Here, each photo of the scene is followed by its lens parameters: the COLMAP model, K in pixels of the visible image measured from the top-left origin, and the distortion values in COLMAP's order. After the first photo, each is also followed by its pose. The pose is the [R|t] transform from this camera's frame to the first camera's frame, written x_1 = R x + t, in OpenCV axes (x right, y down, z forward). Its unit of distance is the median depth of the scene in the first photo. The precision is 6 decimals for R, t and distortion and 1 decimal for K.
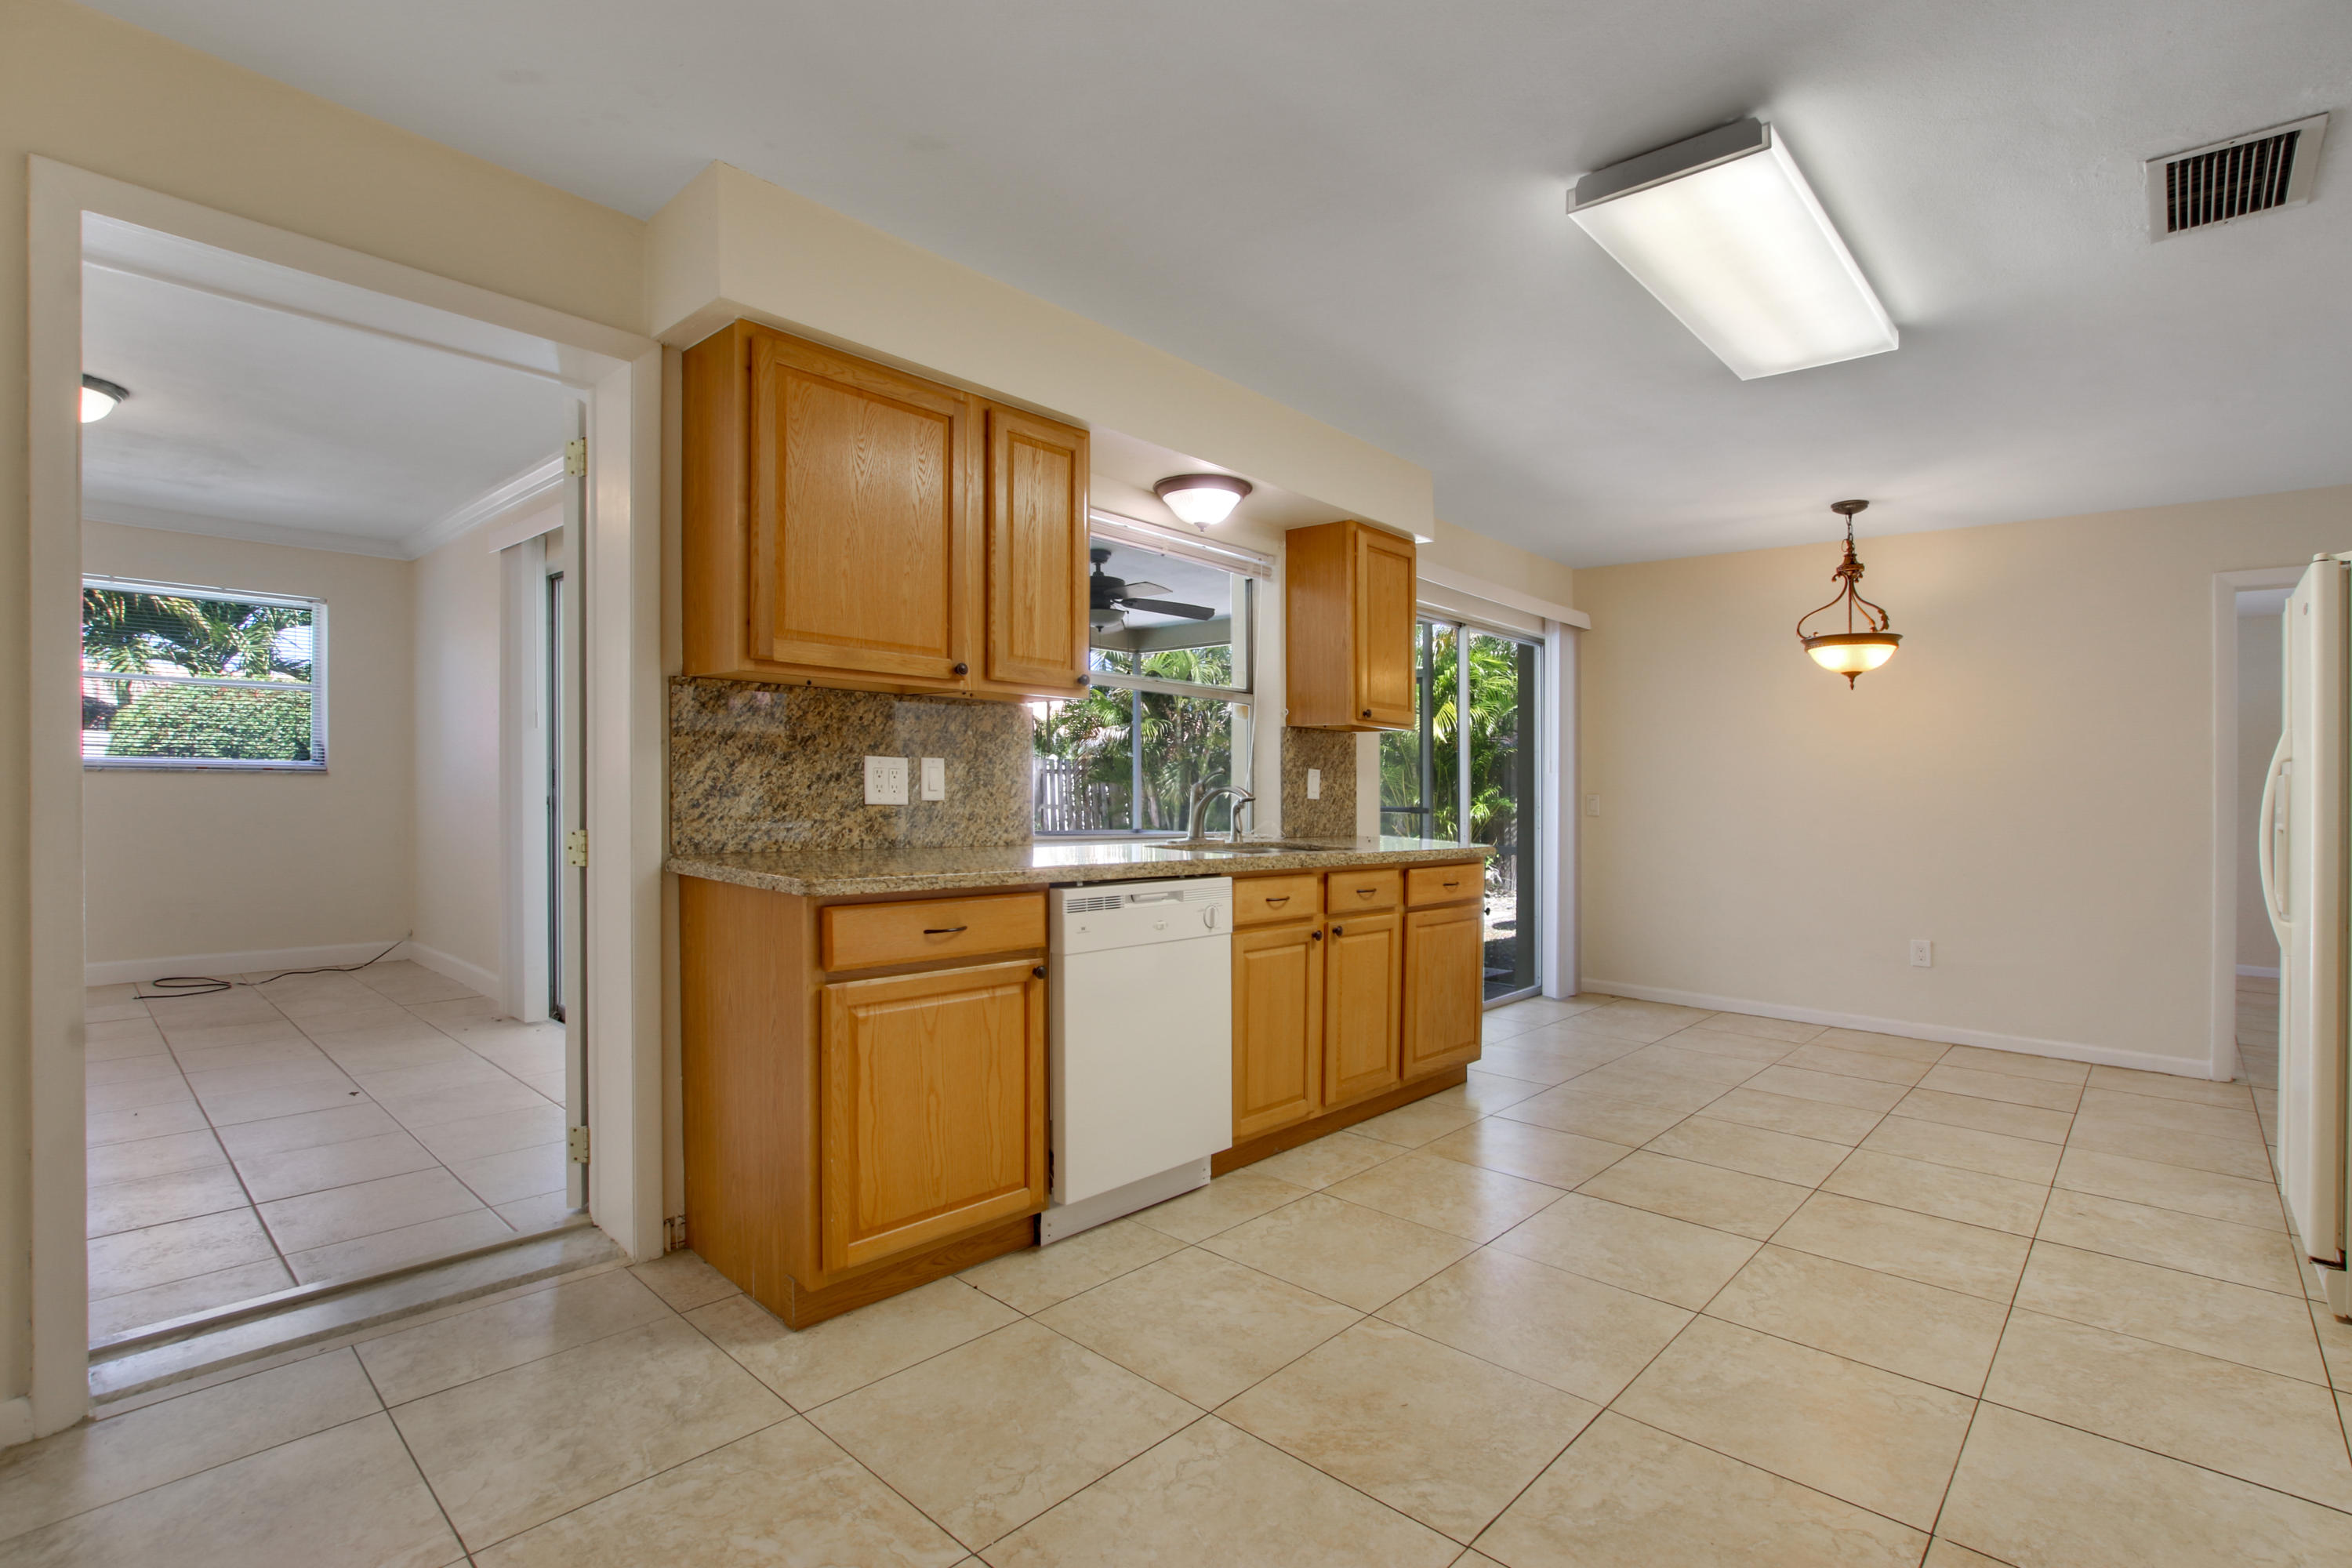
lens RADIAL K [[1113.4, 0, 1163.8], [0, 1113.4, 790.6], [0, 0, 1]] dist [-0.029920, 0.000501]
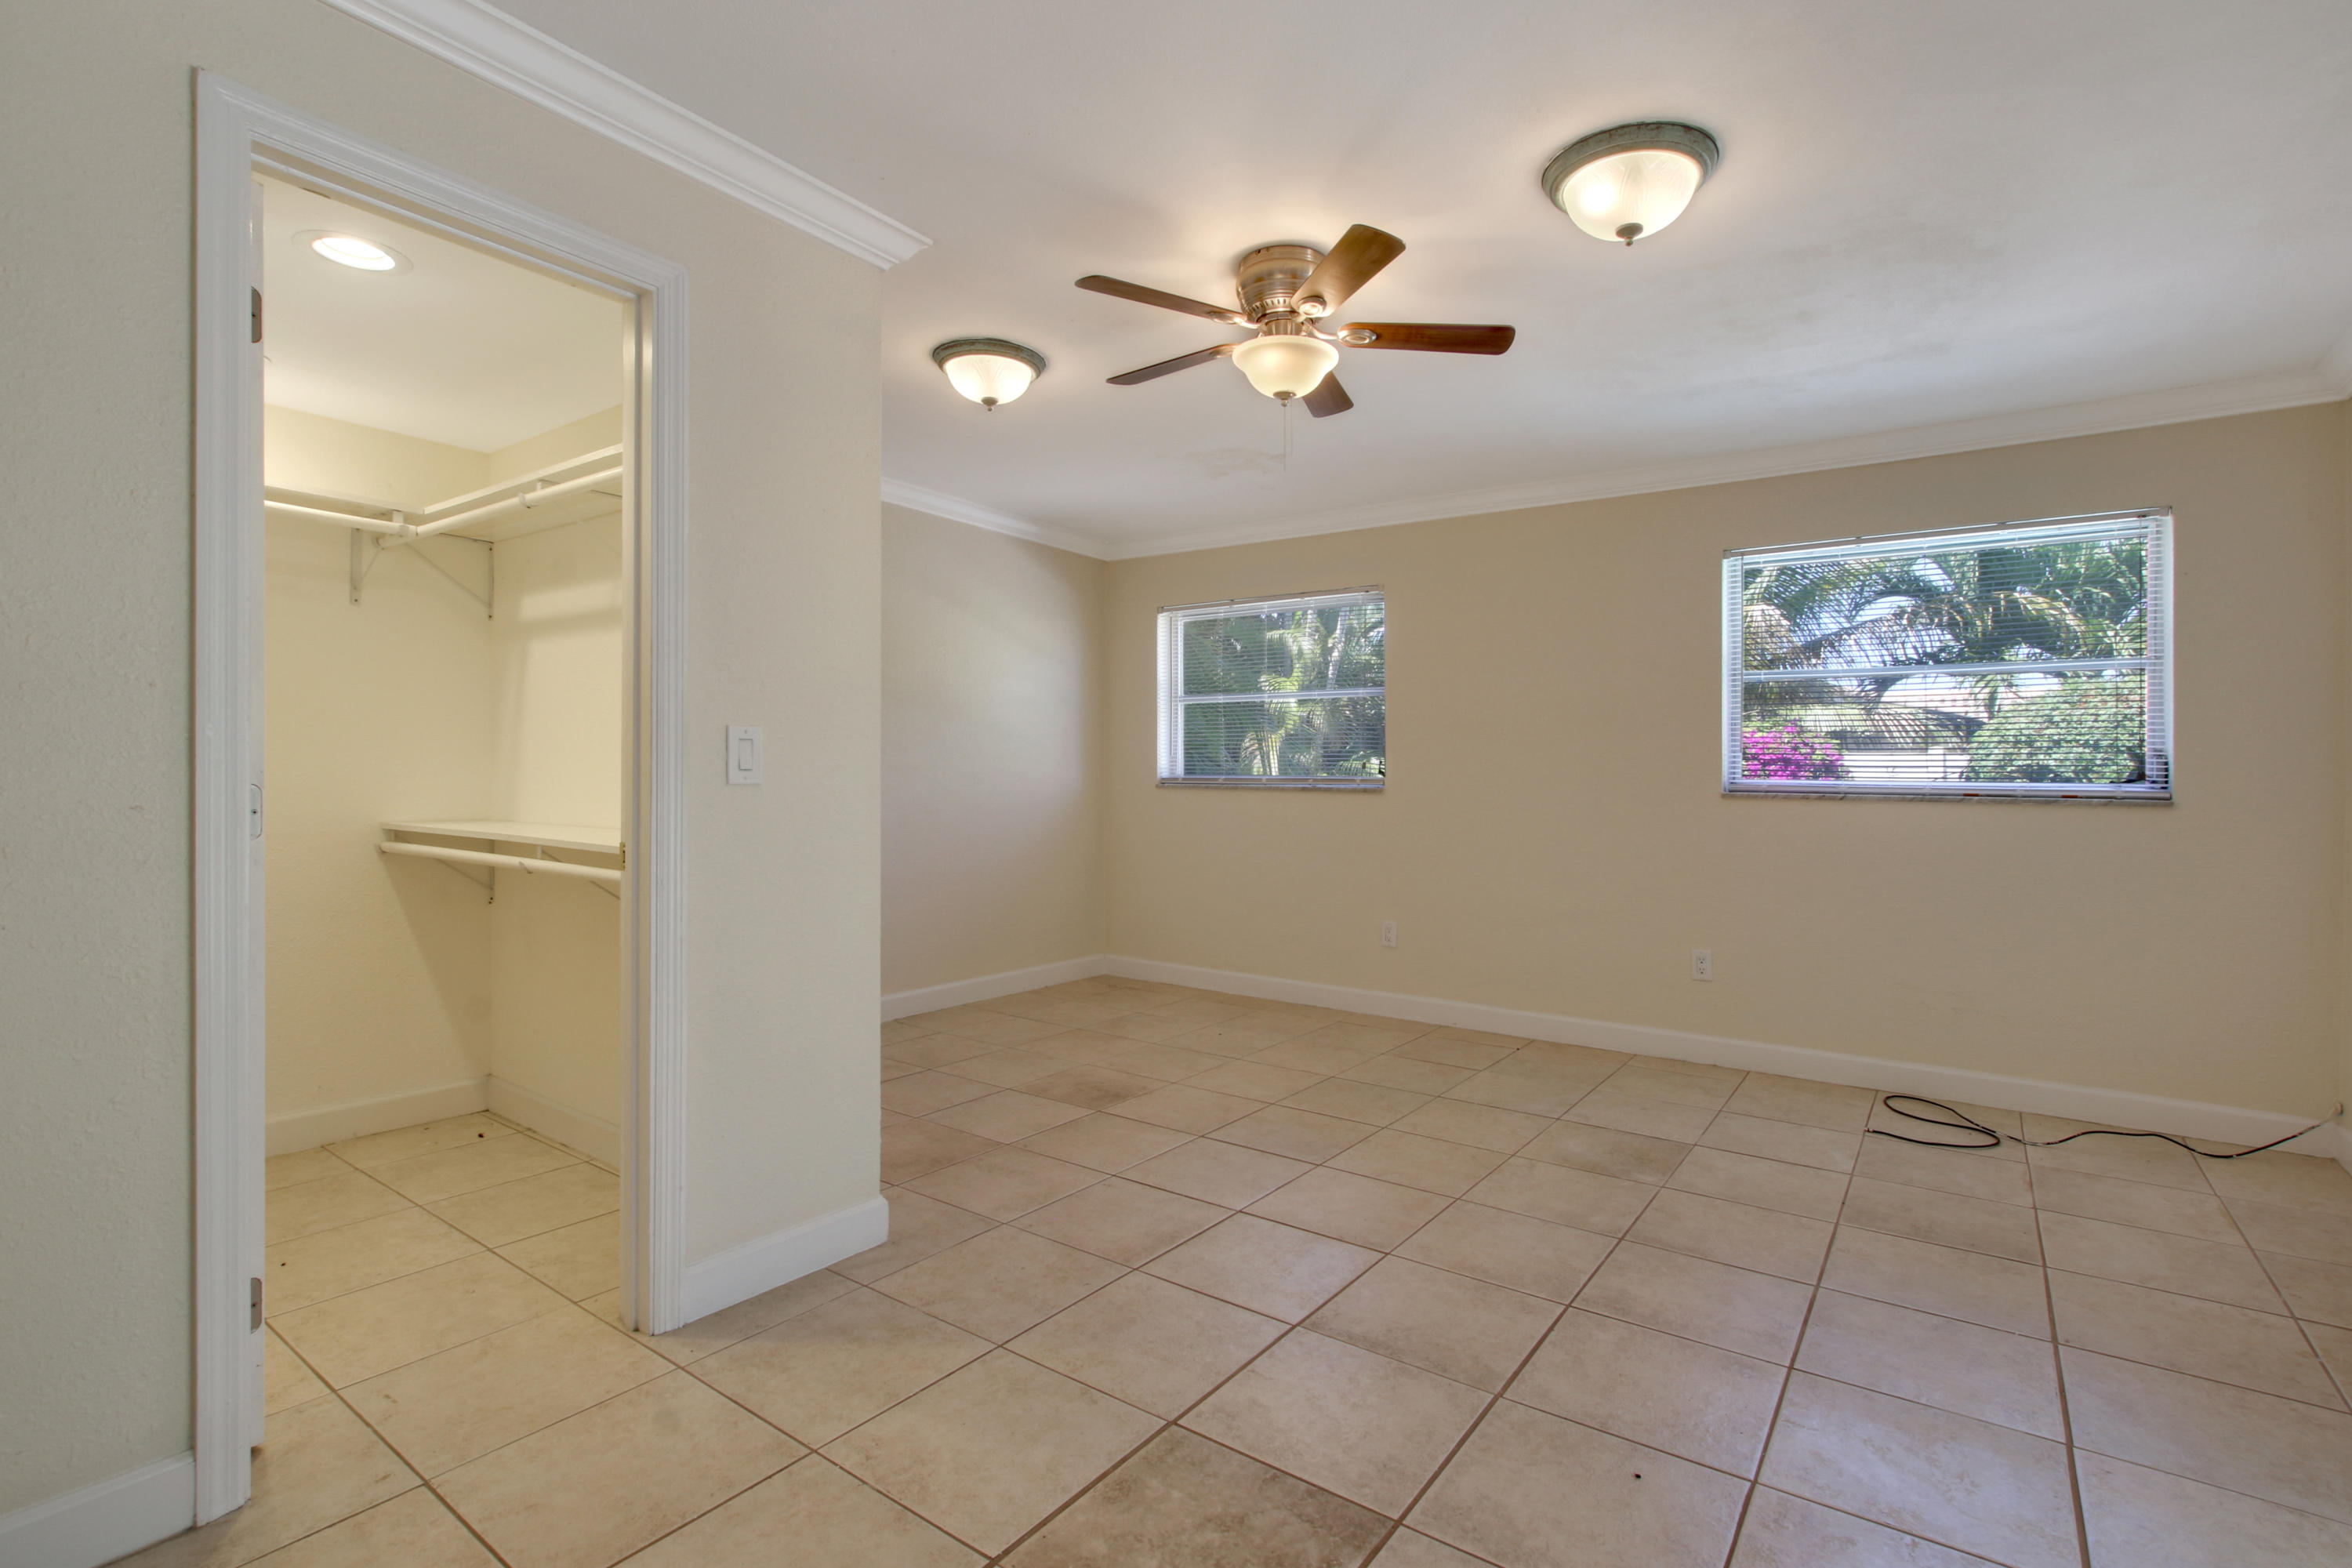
lens RADIAL K [[1113.4, 0, 1163.8], [0, 1113.4, 790.6], [0, 0, 1]] dist [-0.029920, 0.000501]
pose [[0.124759, -0.007566, -0.992158, -0.527208], [-0.011451, 0.999893, -0.009065, -0.024870], [0.992121, 0.012492, 0.124659, 0.795864]]
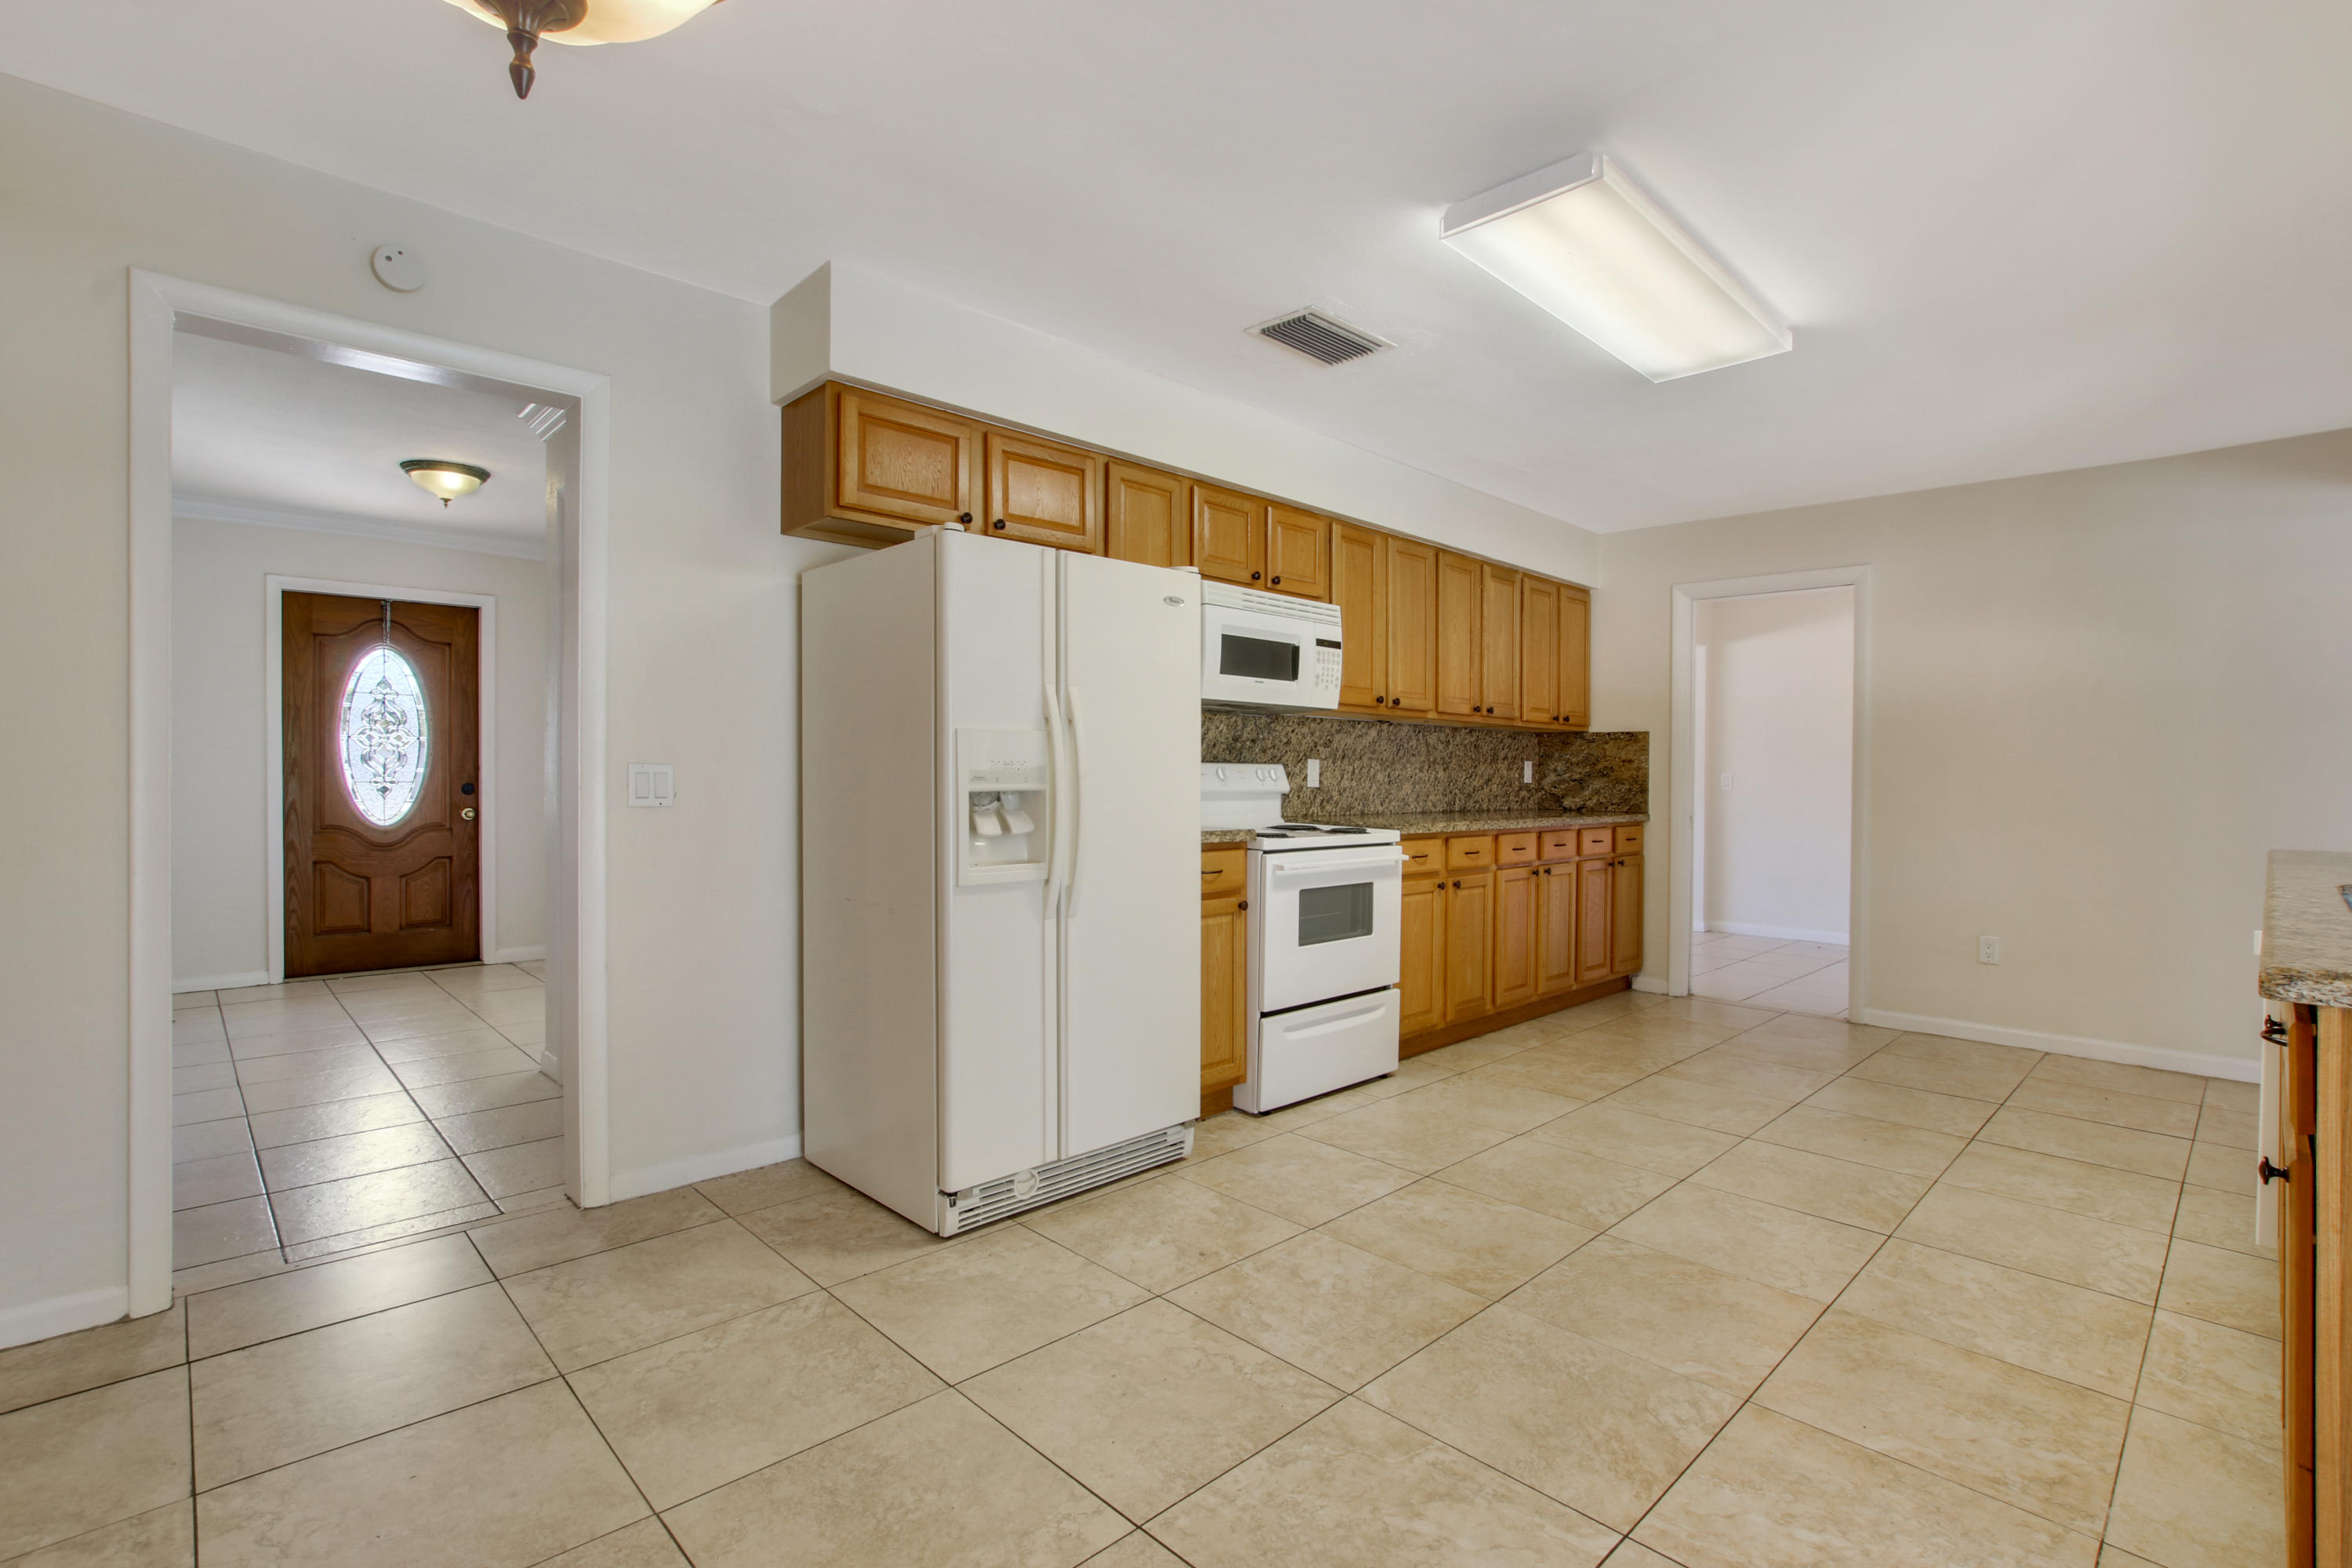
lens RADIAL K [[1086.8, 0, 1199.6], [0, 1086.8, 762.5], [0, 0, 1]] dist [-0.026134, -0.000502]
pose [[-0.998878, -0.035629, 0.031188, 0.719760], [-0.035604, 0.999365, 0.001370, 0.003885], [-0.031217, 0.000258, -0.999513, 1.589754]]
